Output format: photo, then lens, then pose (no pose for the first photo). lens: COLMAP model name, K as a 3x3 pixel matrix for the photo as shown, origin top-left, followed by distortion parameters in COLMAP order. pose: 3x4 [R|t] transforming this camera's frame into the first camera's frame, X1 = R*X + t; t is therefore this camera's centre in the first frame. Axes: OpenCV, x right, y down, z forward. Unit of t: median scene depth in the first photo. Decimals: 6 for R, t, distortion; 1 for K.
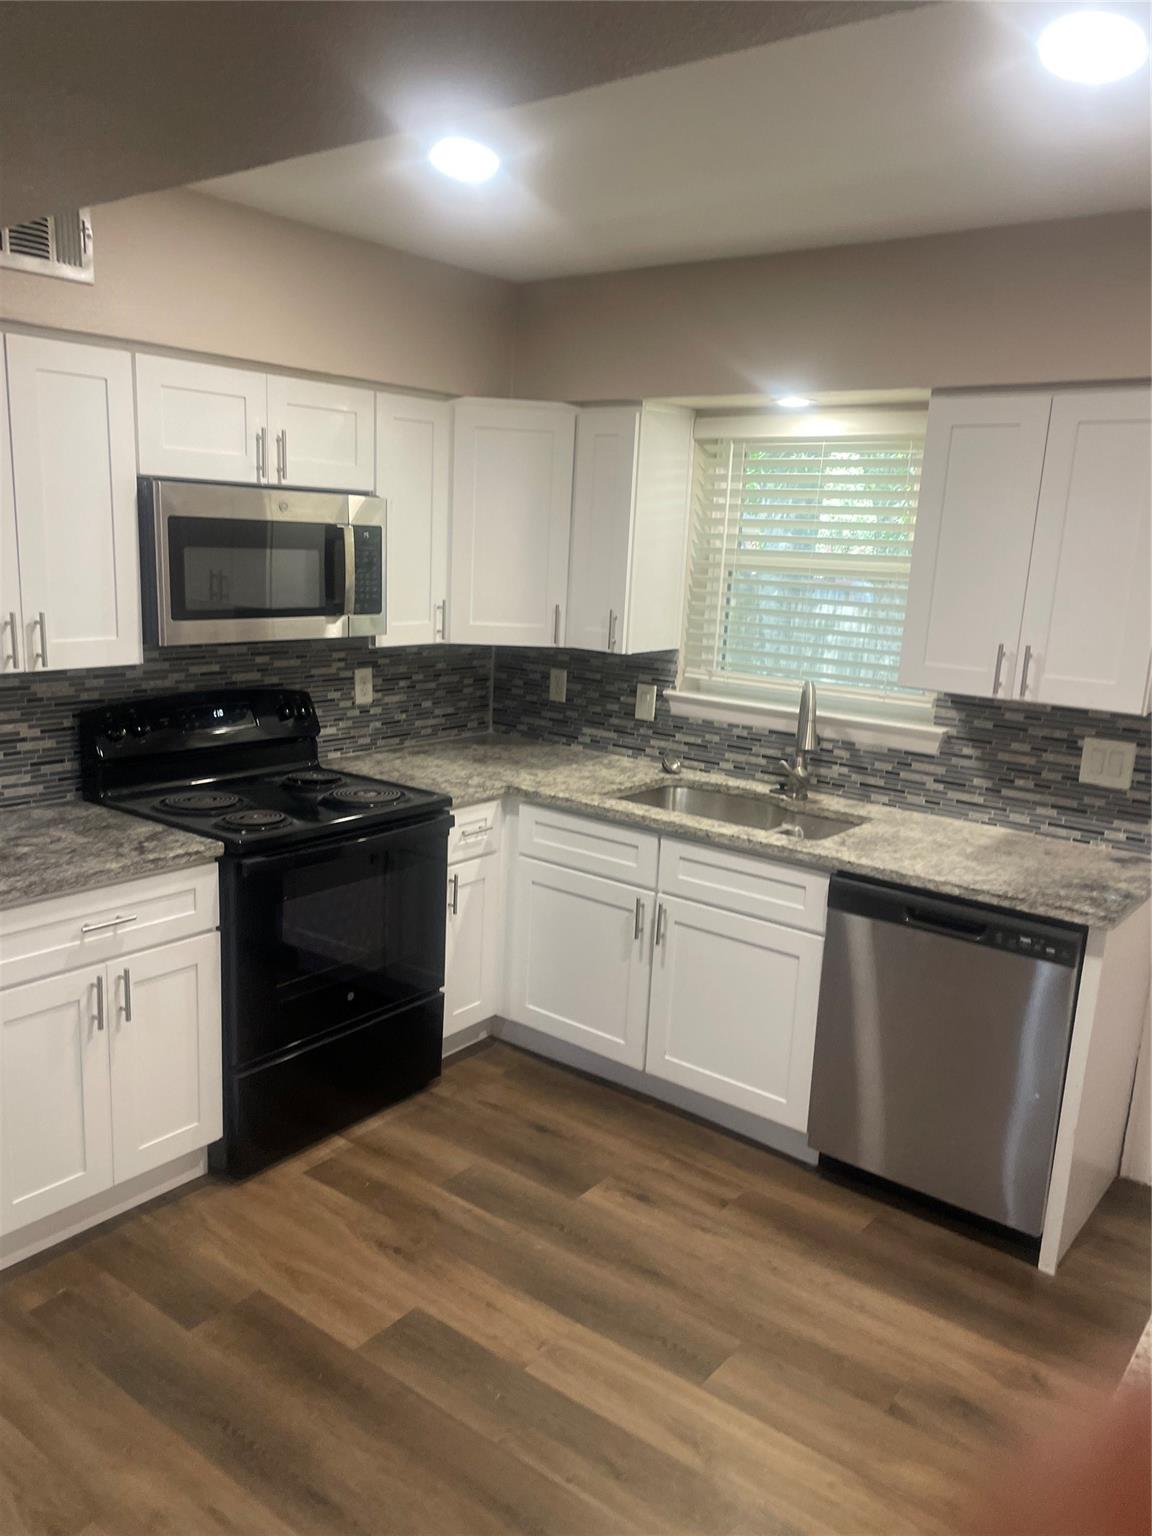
lens RADIAL K [[1161.0, 0, 578.9], [0, 1161.0, 779.5], [0, 0, 1]] dist [0.100545, -0.131550]
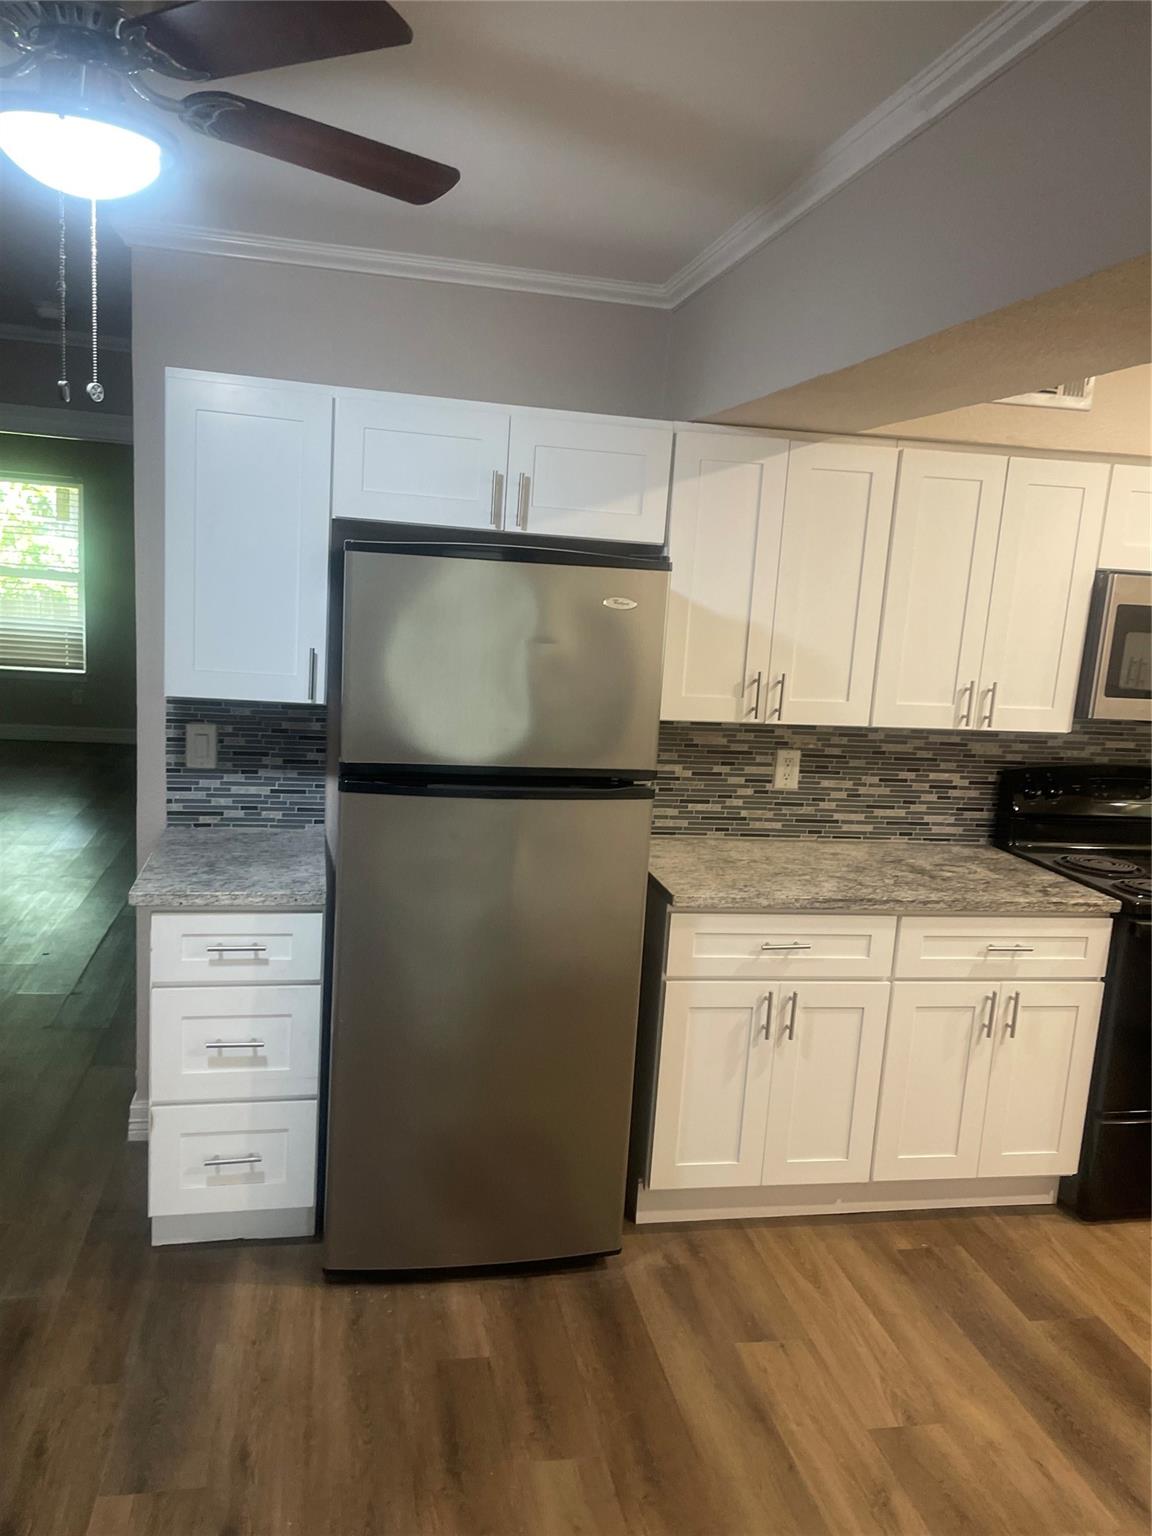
lens RADIAL K [[1161.0, 0, 578.9], [0, 1161.0, 779.5], [0, 0, 1]] dist [0.100545, -0.131550]
pose [[0.754832, 0.119688, -0.644905, 0.007296], [-0.167061, 0.985866, -0.012570, 0.037664], [0.634286, 0.117227, 0.764159, -0.154499]]
